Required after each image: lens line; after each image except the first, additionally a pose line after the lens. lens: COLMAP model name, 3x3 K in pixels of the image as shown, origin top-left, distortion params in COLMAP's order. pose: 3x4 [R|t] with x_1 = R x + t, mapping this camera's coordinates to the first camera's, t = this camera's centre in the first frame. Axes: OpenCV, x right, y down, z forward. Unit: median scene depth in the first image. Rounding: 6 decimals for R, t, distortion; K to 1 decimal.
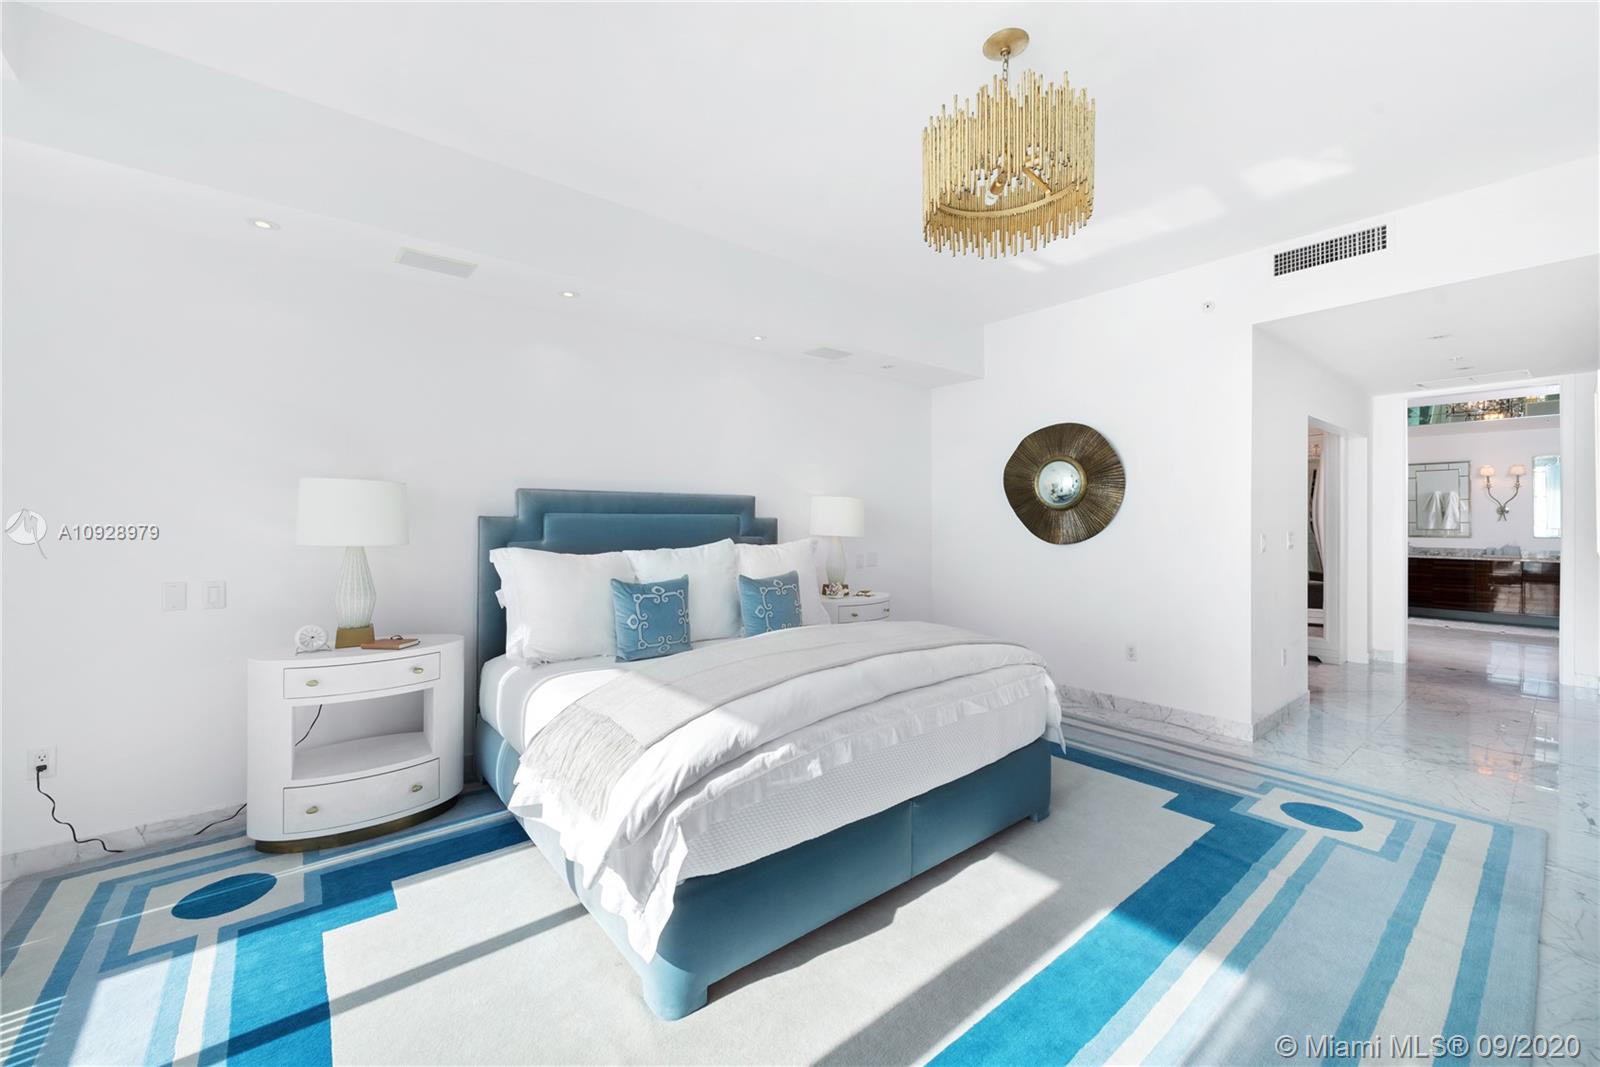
lens RADIAL K [[628.0, 0, 799.5], [0, 628.0, 533.2], [0, 0, 1]] dist [-0.000321, -0.000507]
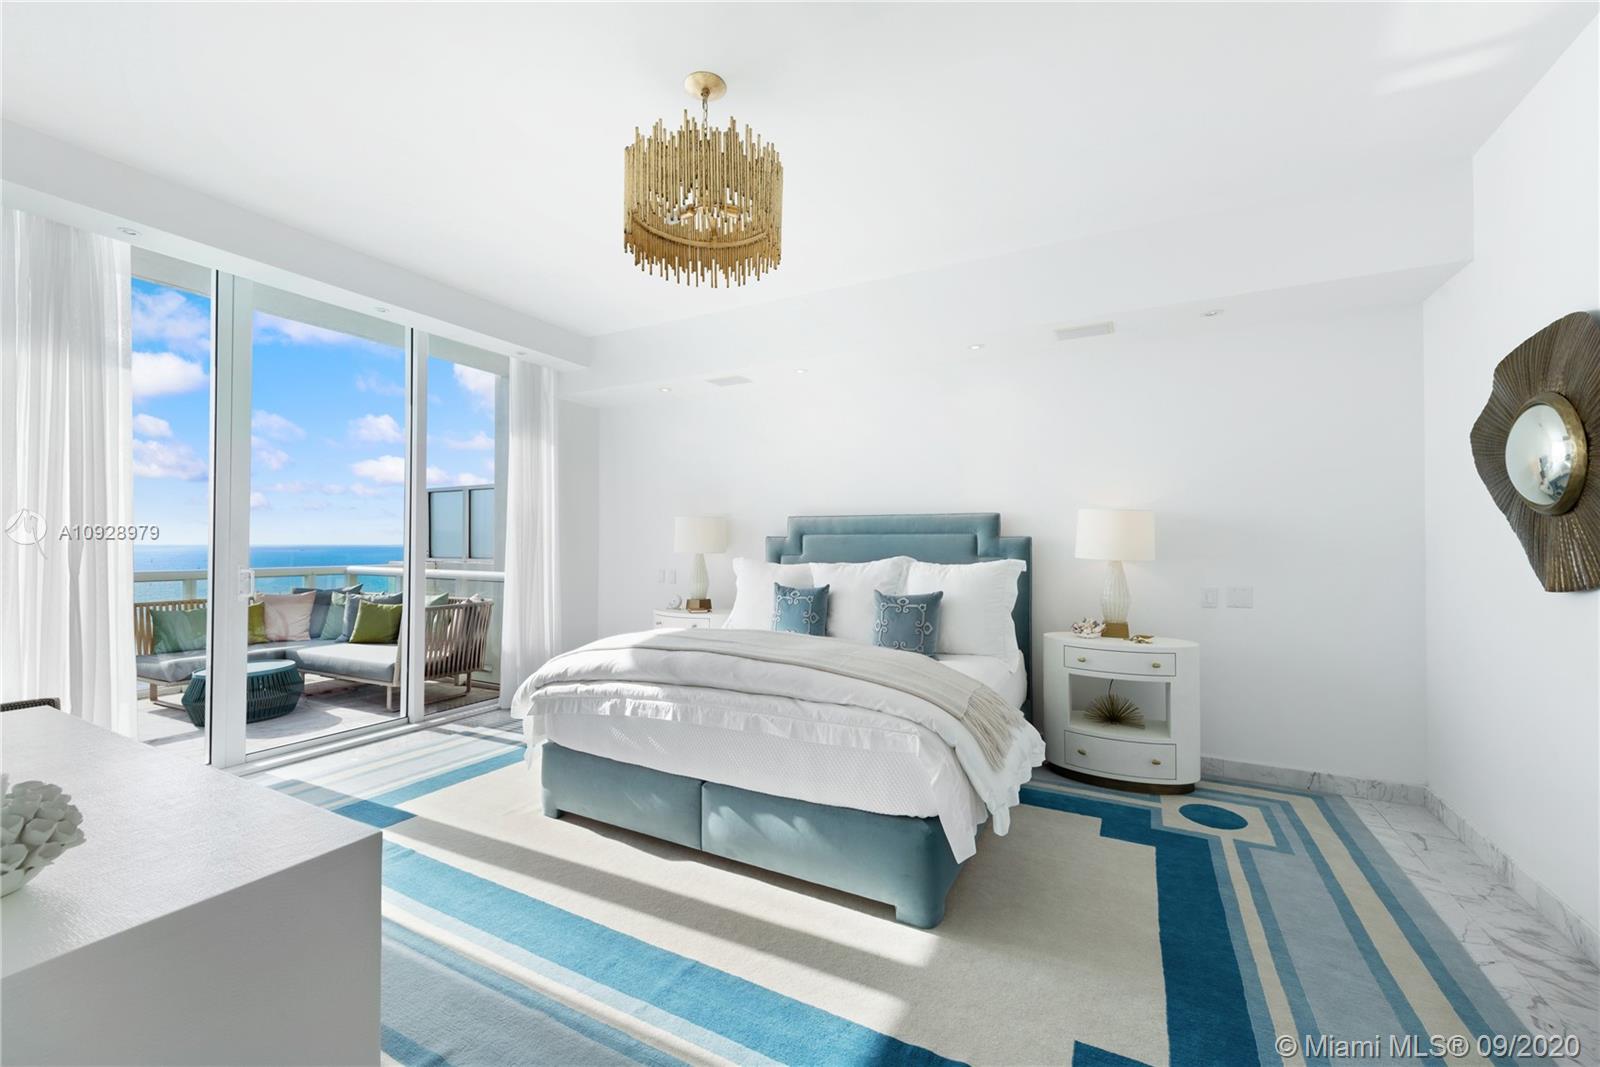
lens RADIAL K [[628.3, 0, 806.9], [0, 628.3, 539.0], [0, 0, 1]] dist [0.010825, -0.005293]
pose [[0.399350, -0.001726, -0.916797, 1.036230], [-0.020809, 0.999724, -0.010946, -0.005251], [0.916562, 0.023449, 0.399204, 0.565687]]
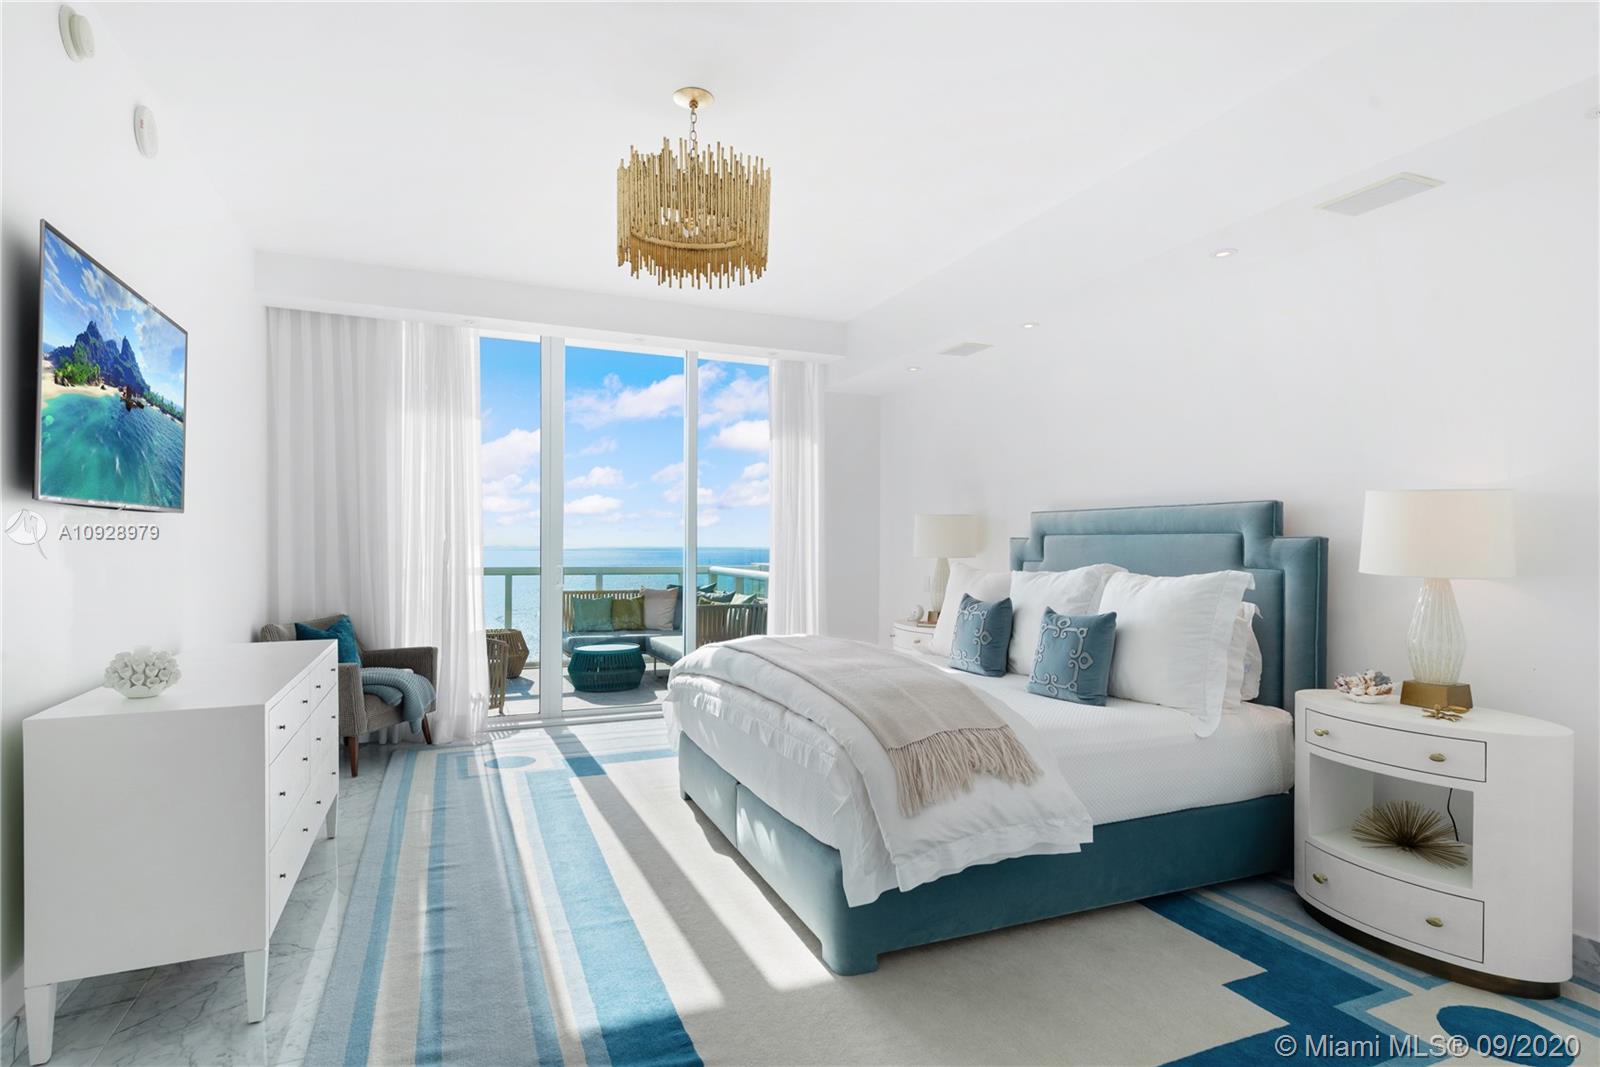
lens RADIAL K [[806.8, 0, 806.7], [0, 806.8, 555.7], [0, 0, 1]] dist [0.008323, -0.000327]
pose [[-0.260050, 0.014329, -0.965489, 1.234099], [-0.024858, 0.999459, 0.021528, -0.016233], [0.965275, 0.029599, -0.259553, 1.168239]]
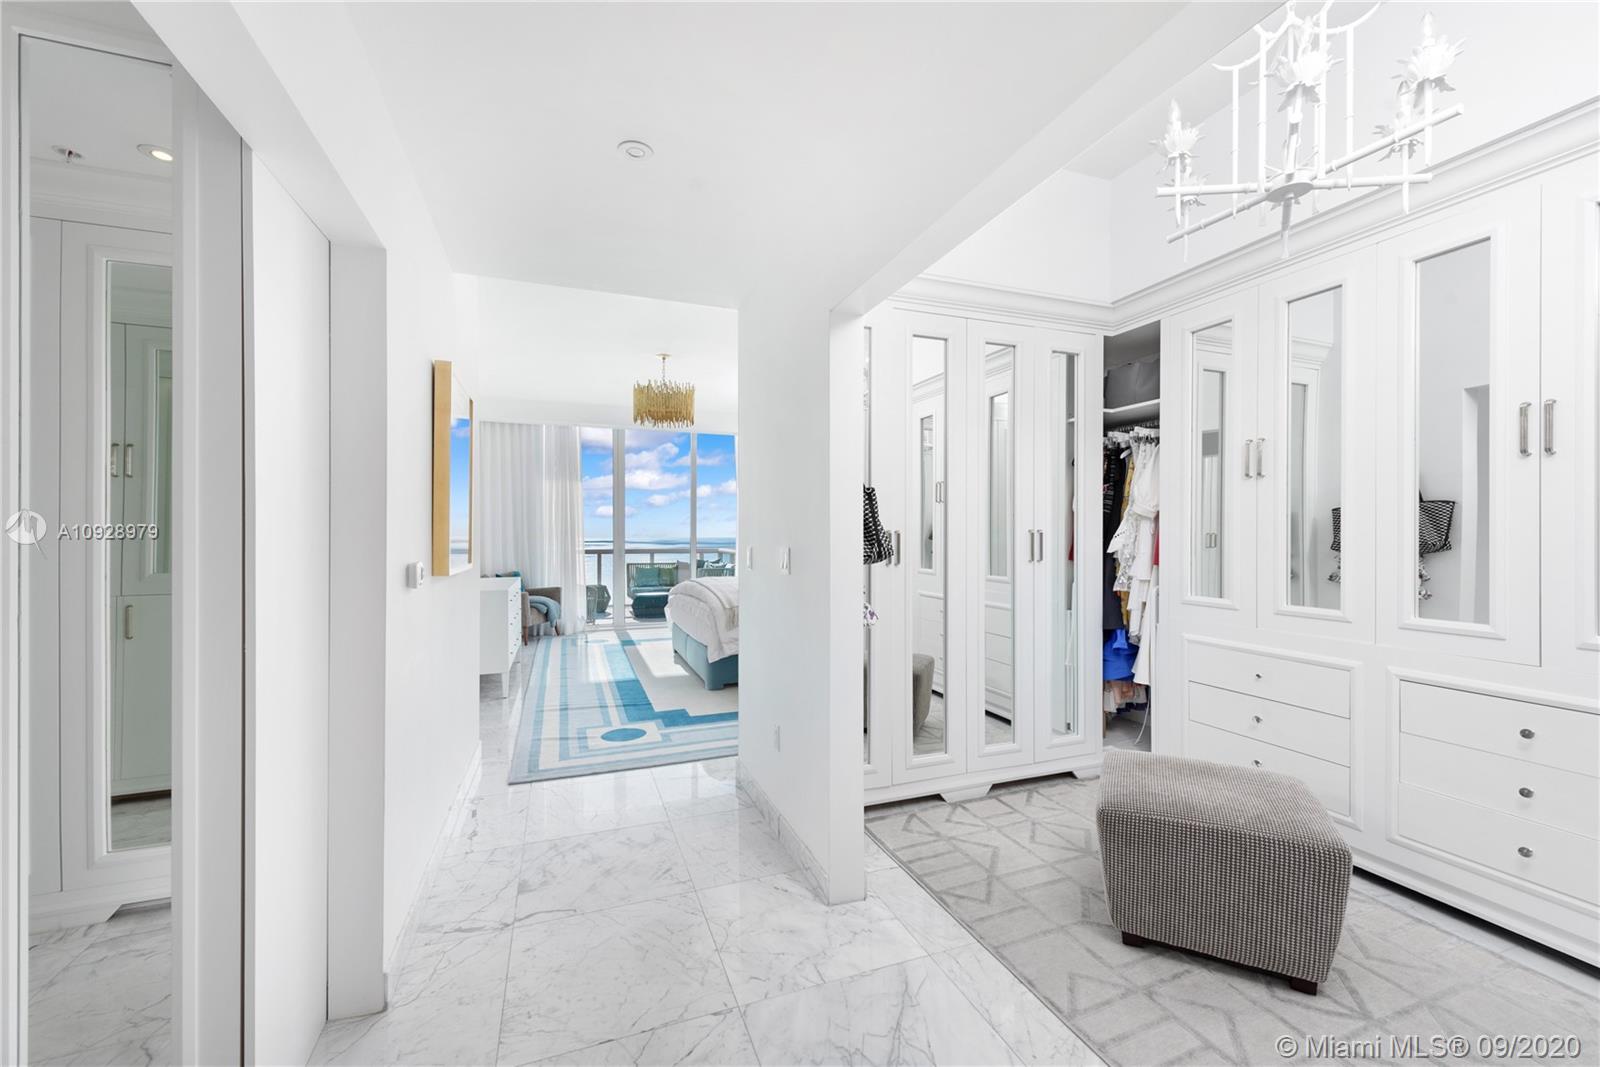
lens RADIAL K [[628.0, 0, 799.5], [0, 628.0, 533.2], [0, 0, 1]] dist [-0.000321, -0.000507]
pose [[-0.312226, 0.001690, -0.950006, 2.019776], [-0.014334, 0.999876, 0.006490, -0.029083], [0.949900, 0.015644, -0.312163, 1.777546]]
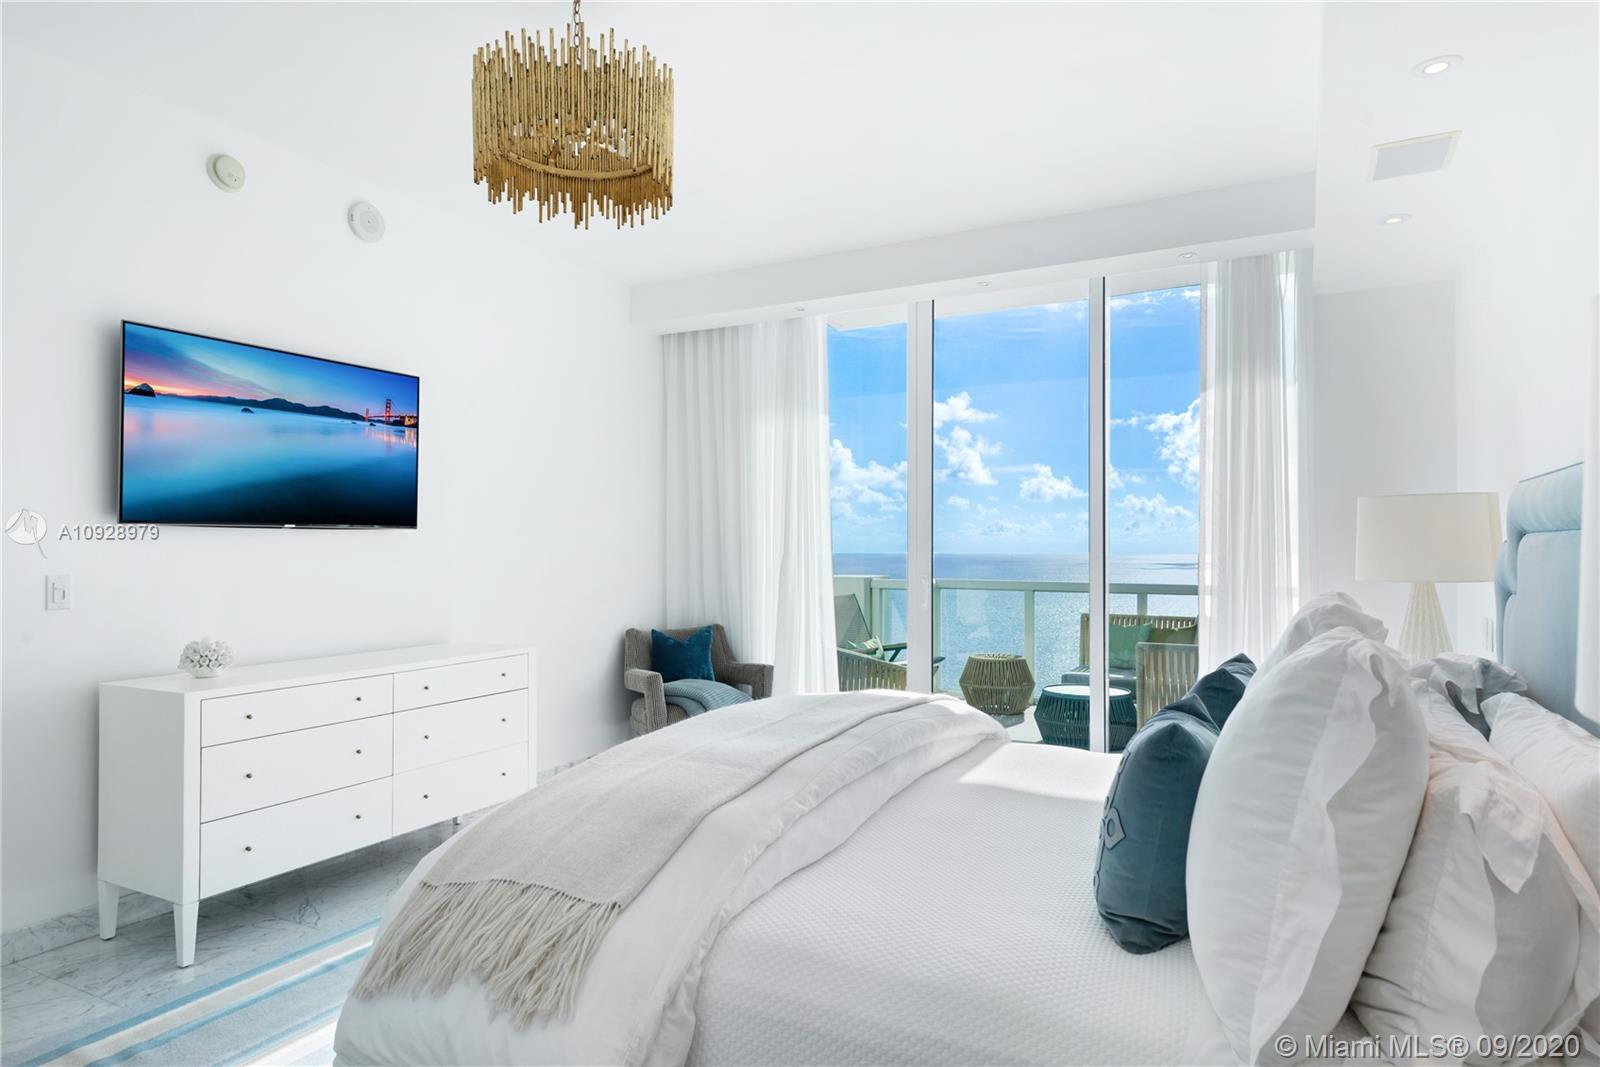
lens RADIAL K [[933.1, 0, 798.1], [0, 933.1, 540.4], [0, 0, 1]] dist [0.023054, -0.000116]
pose [[-0.914595, -0.005668, -0.404331, 0.448529], [-0.010540, 0.999896, 0.009825, -0.030710], [0.404233, 0.013247, -0.914560, 1.688279]]
